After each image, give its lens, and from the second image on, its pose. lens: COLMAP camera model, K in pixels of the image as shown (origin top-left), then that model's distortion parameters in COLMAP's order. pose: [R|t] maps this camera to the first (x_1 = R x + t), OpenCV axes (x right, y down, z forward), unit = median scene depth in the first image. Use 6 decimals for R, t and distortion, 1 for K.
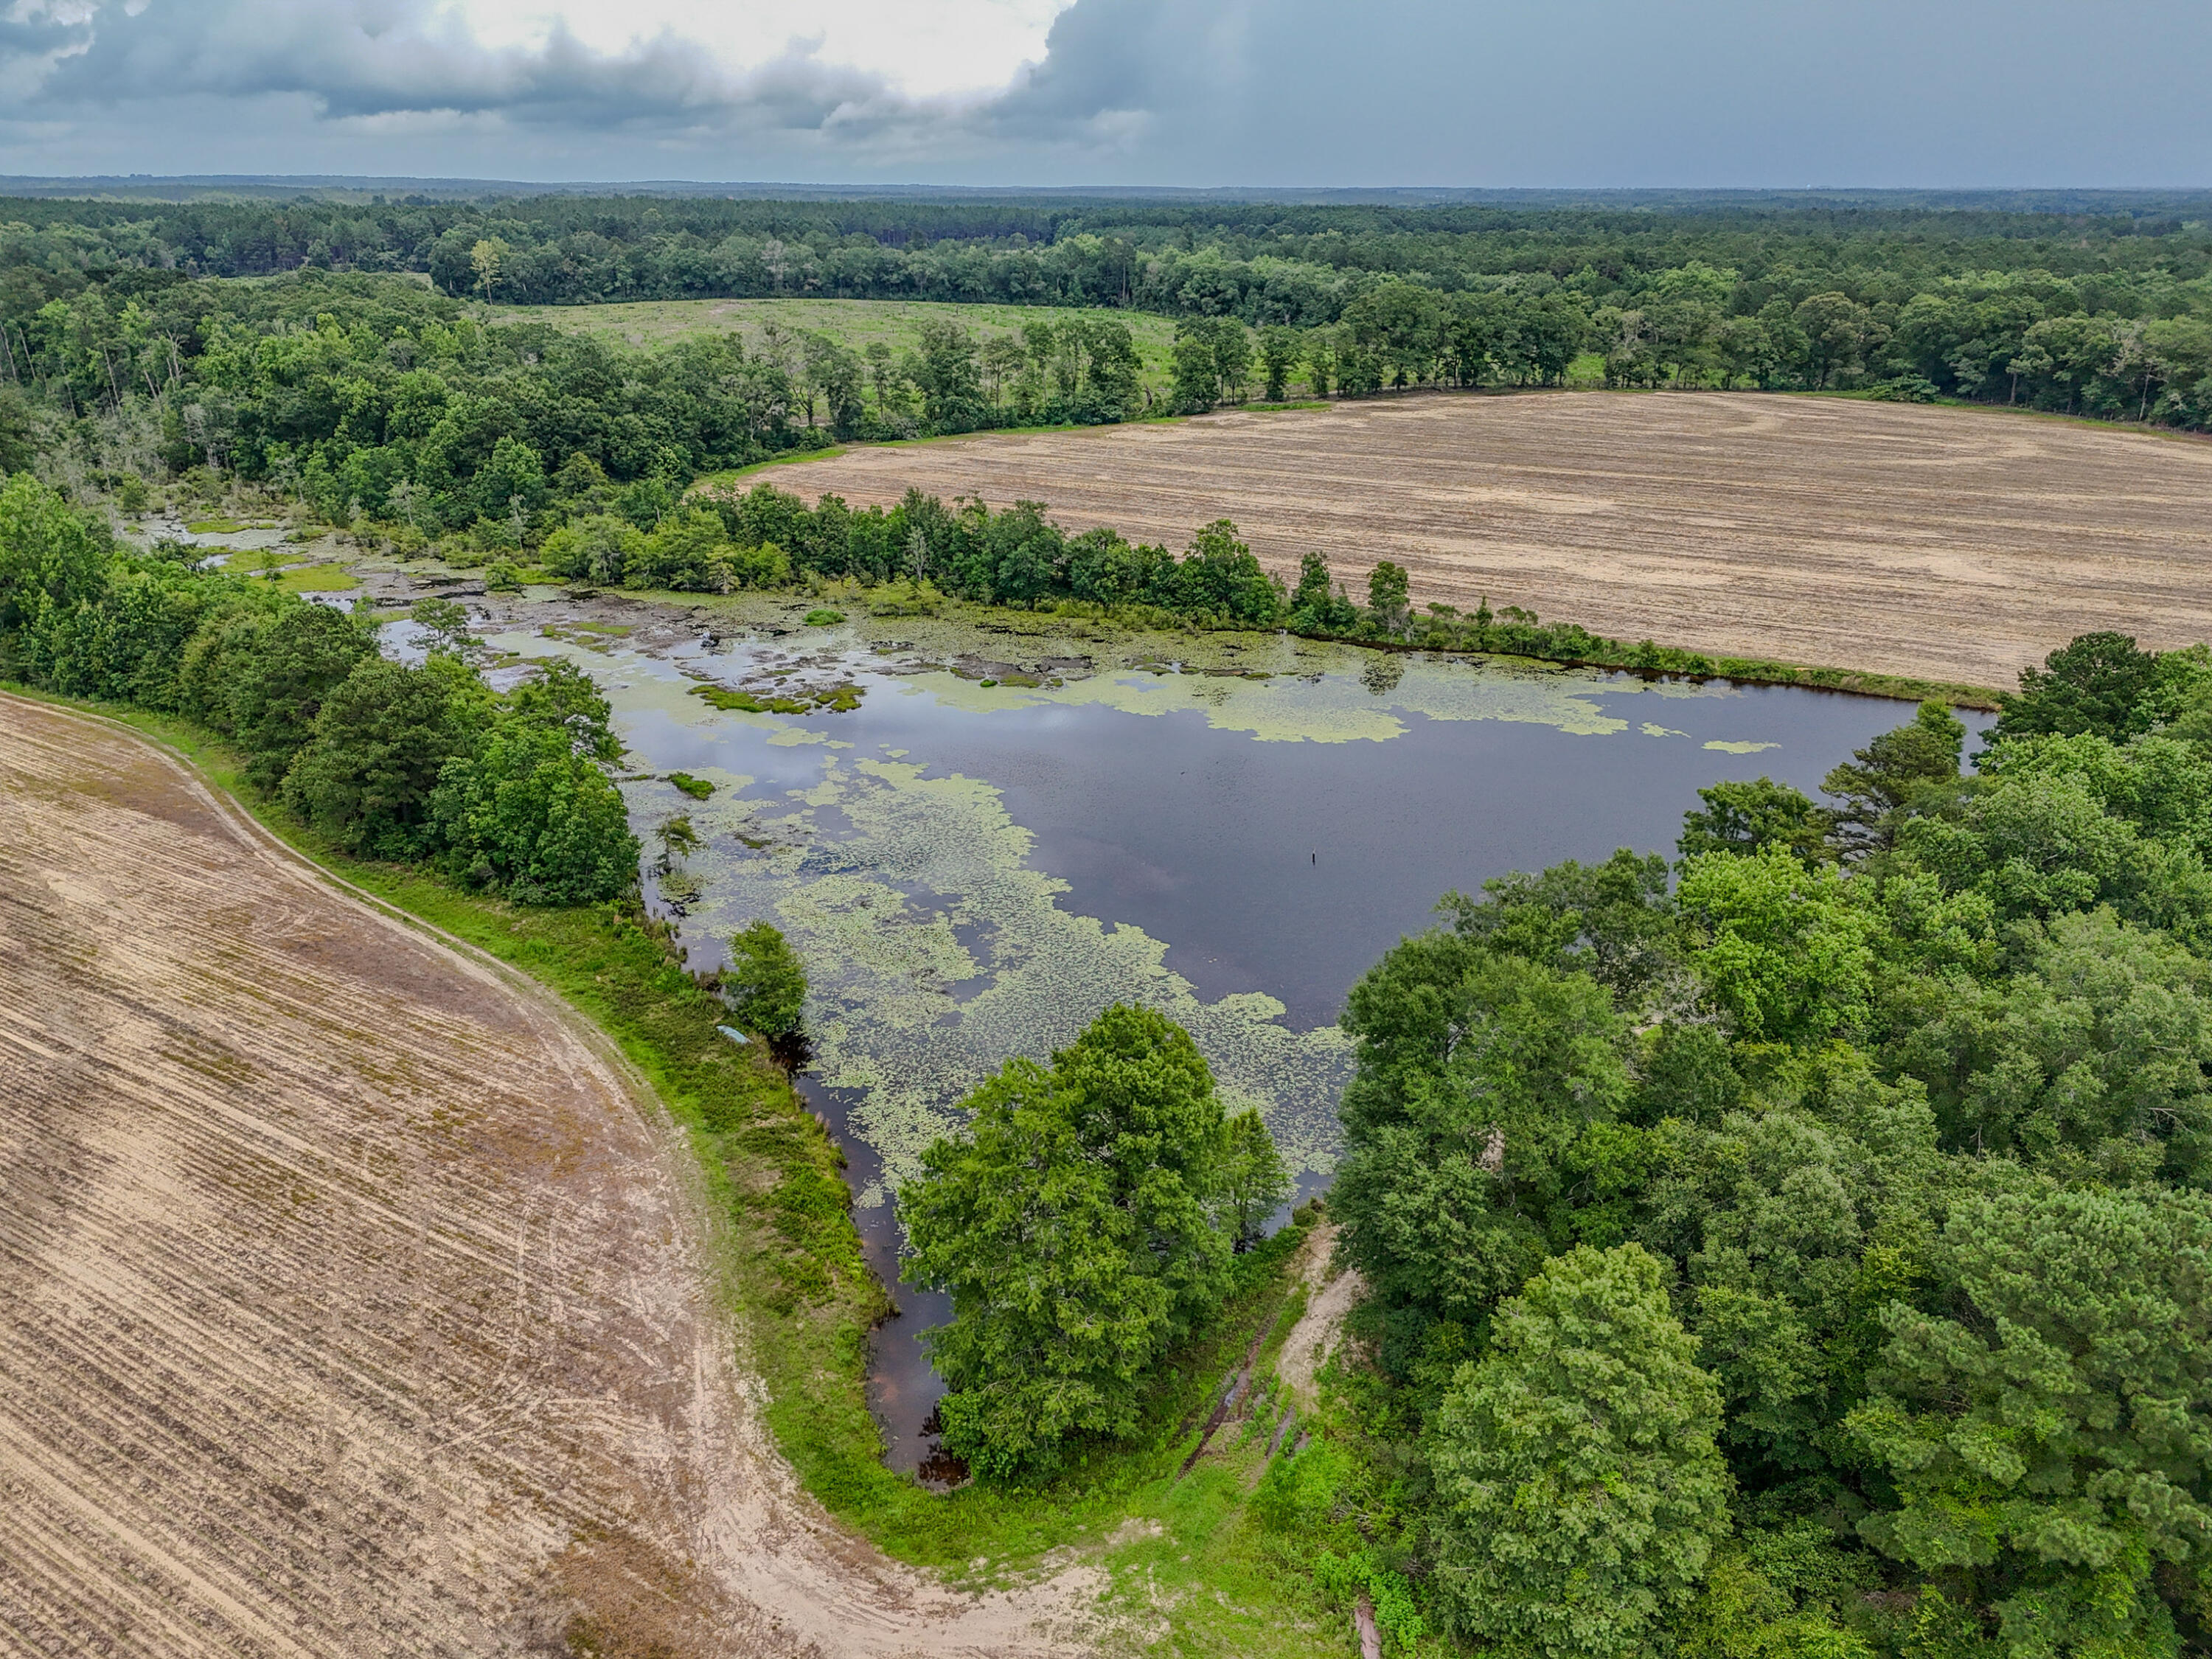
lens RADIAL K [[1635.7, 0, 1106.0], [0, 1635.7, 829.5], [0, 0, 1]] dist [0.063896, -0.060835]
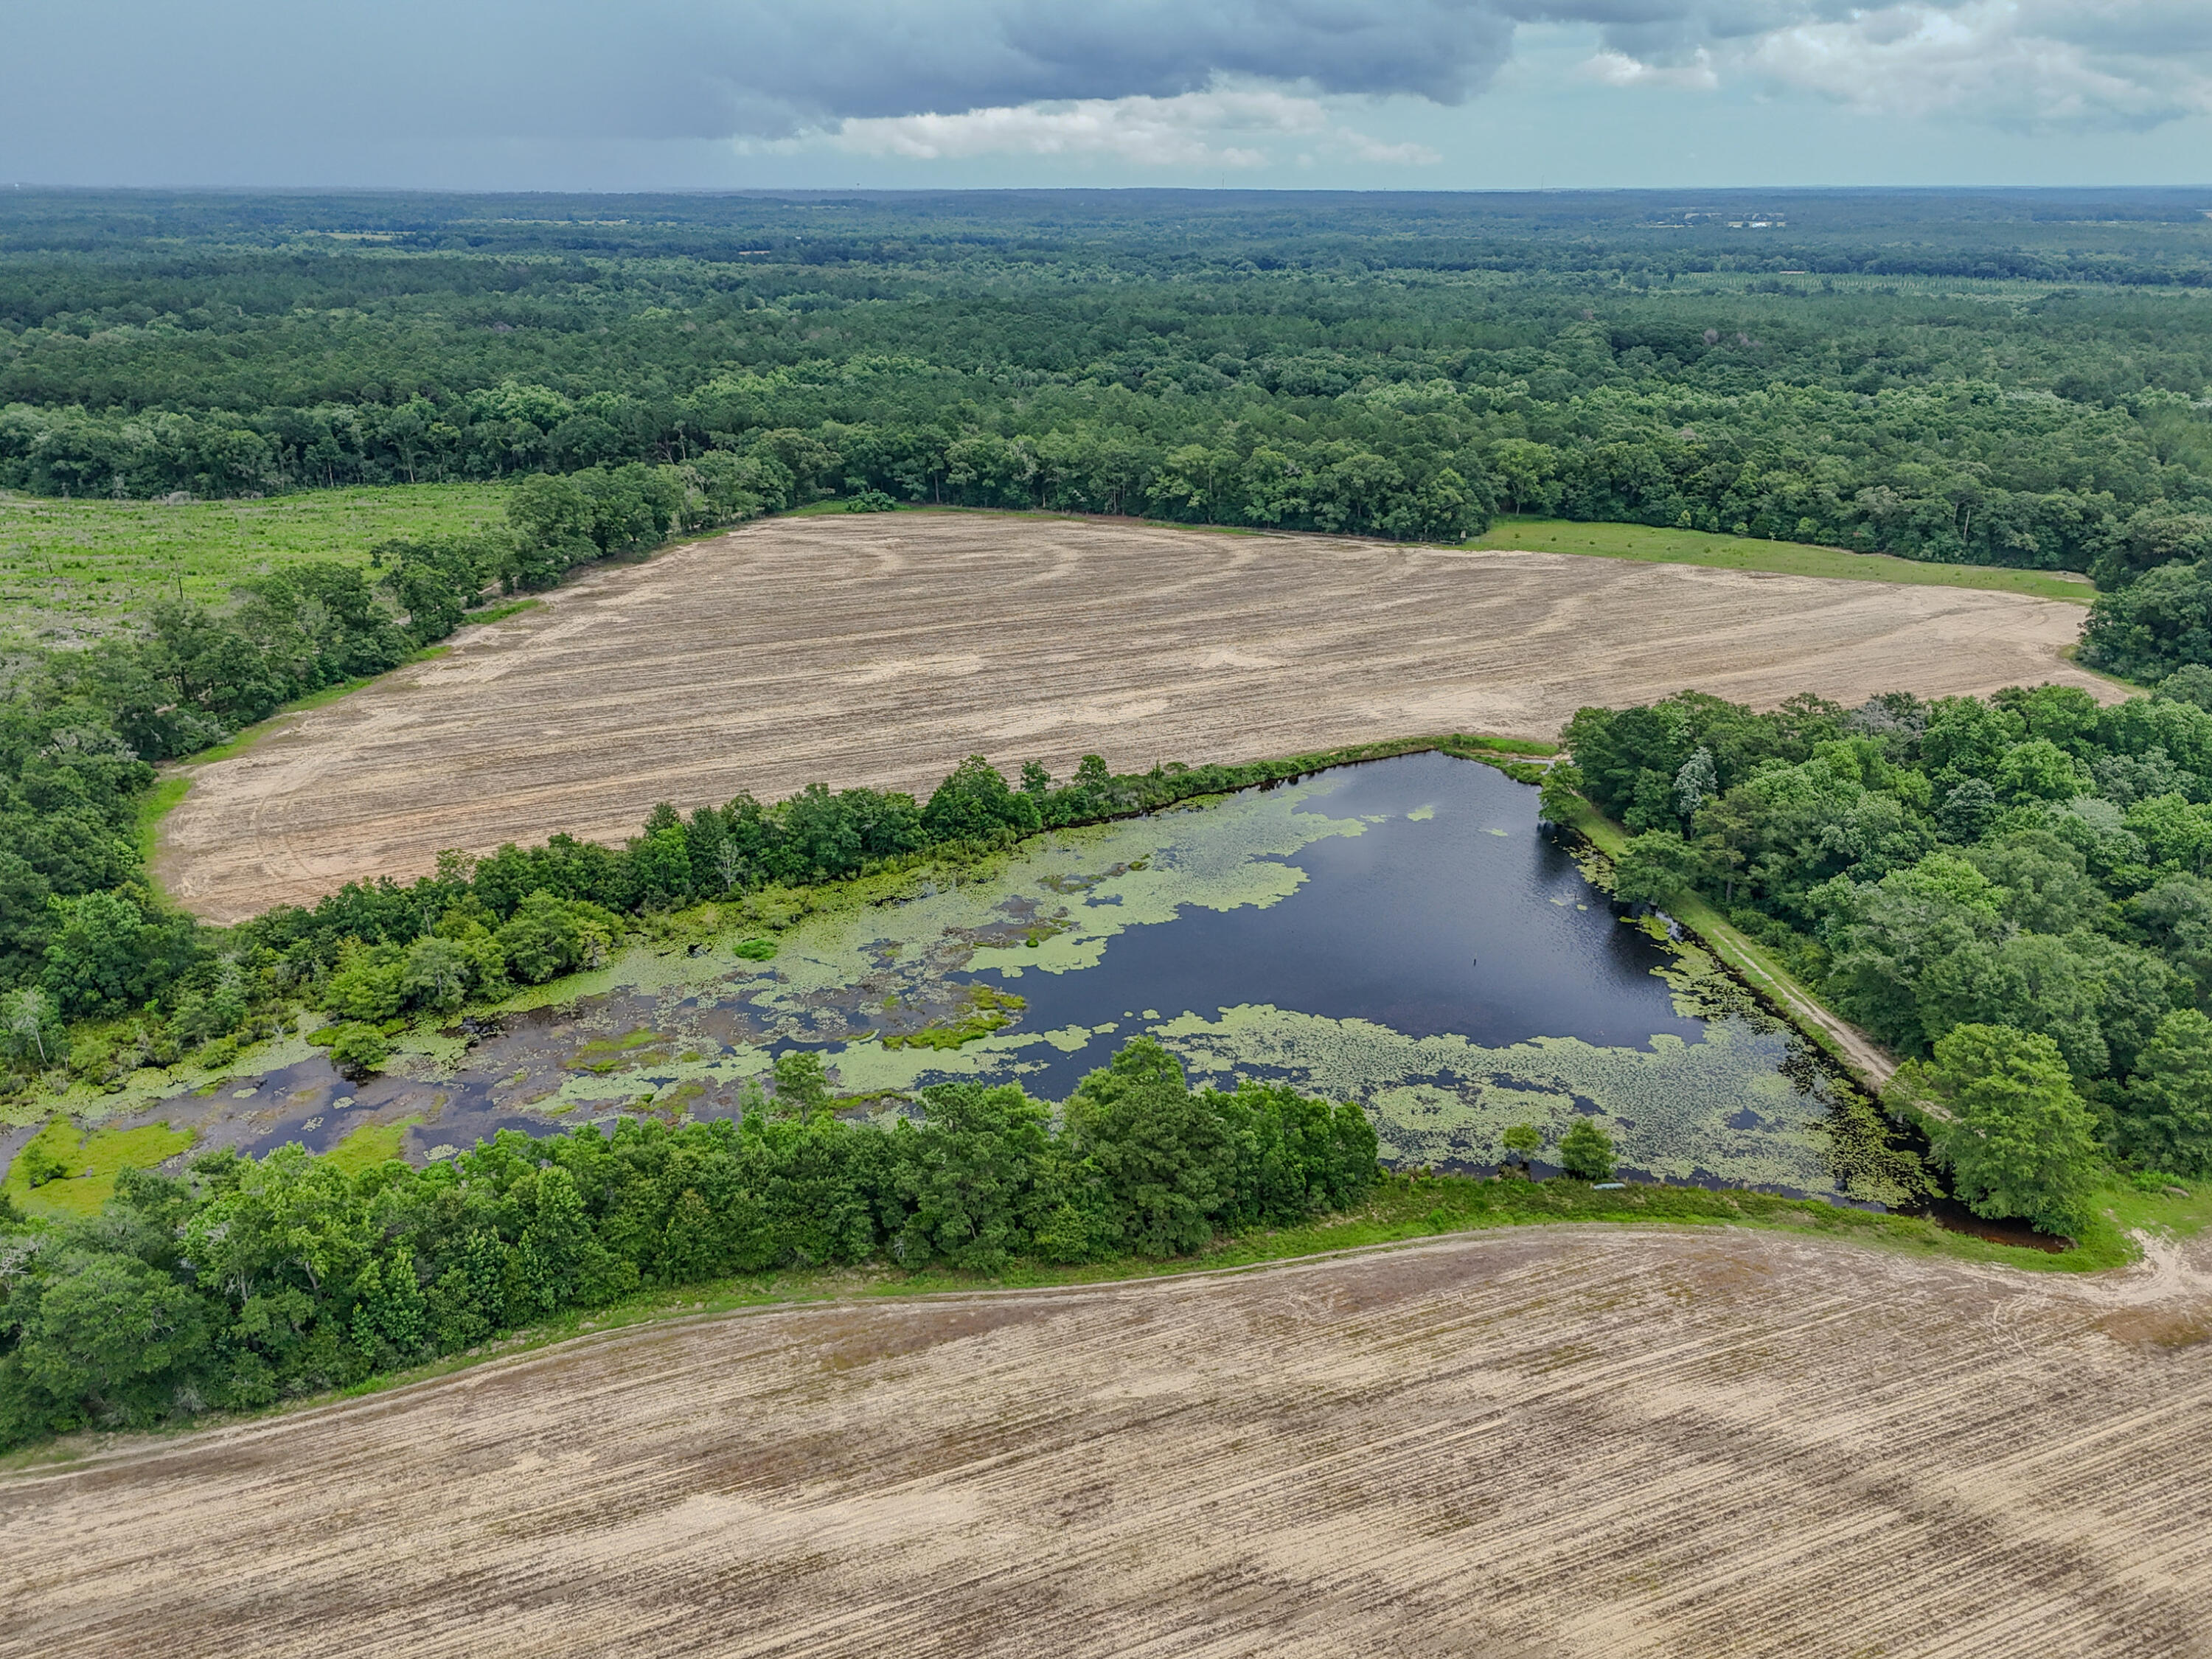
lens RADIAL K [[1635.7, 0, 1106.0], [0, 1635.7, 829.5], [0, 0, 1]] dist [0.063896, -0.060835]
pose [[0.579697, -0.300302, 0.757476, -1.820430], [0.294900, 0.943914, 0.148529, -0.652221], [-0.759596, 0.137277, 0.635743, 0.364925]]
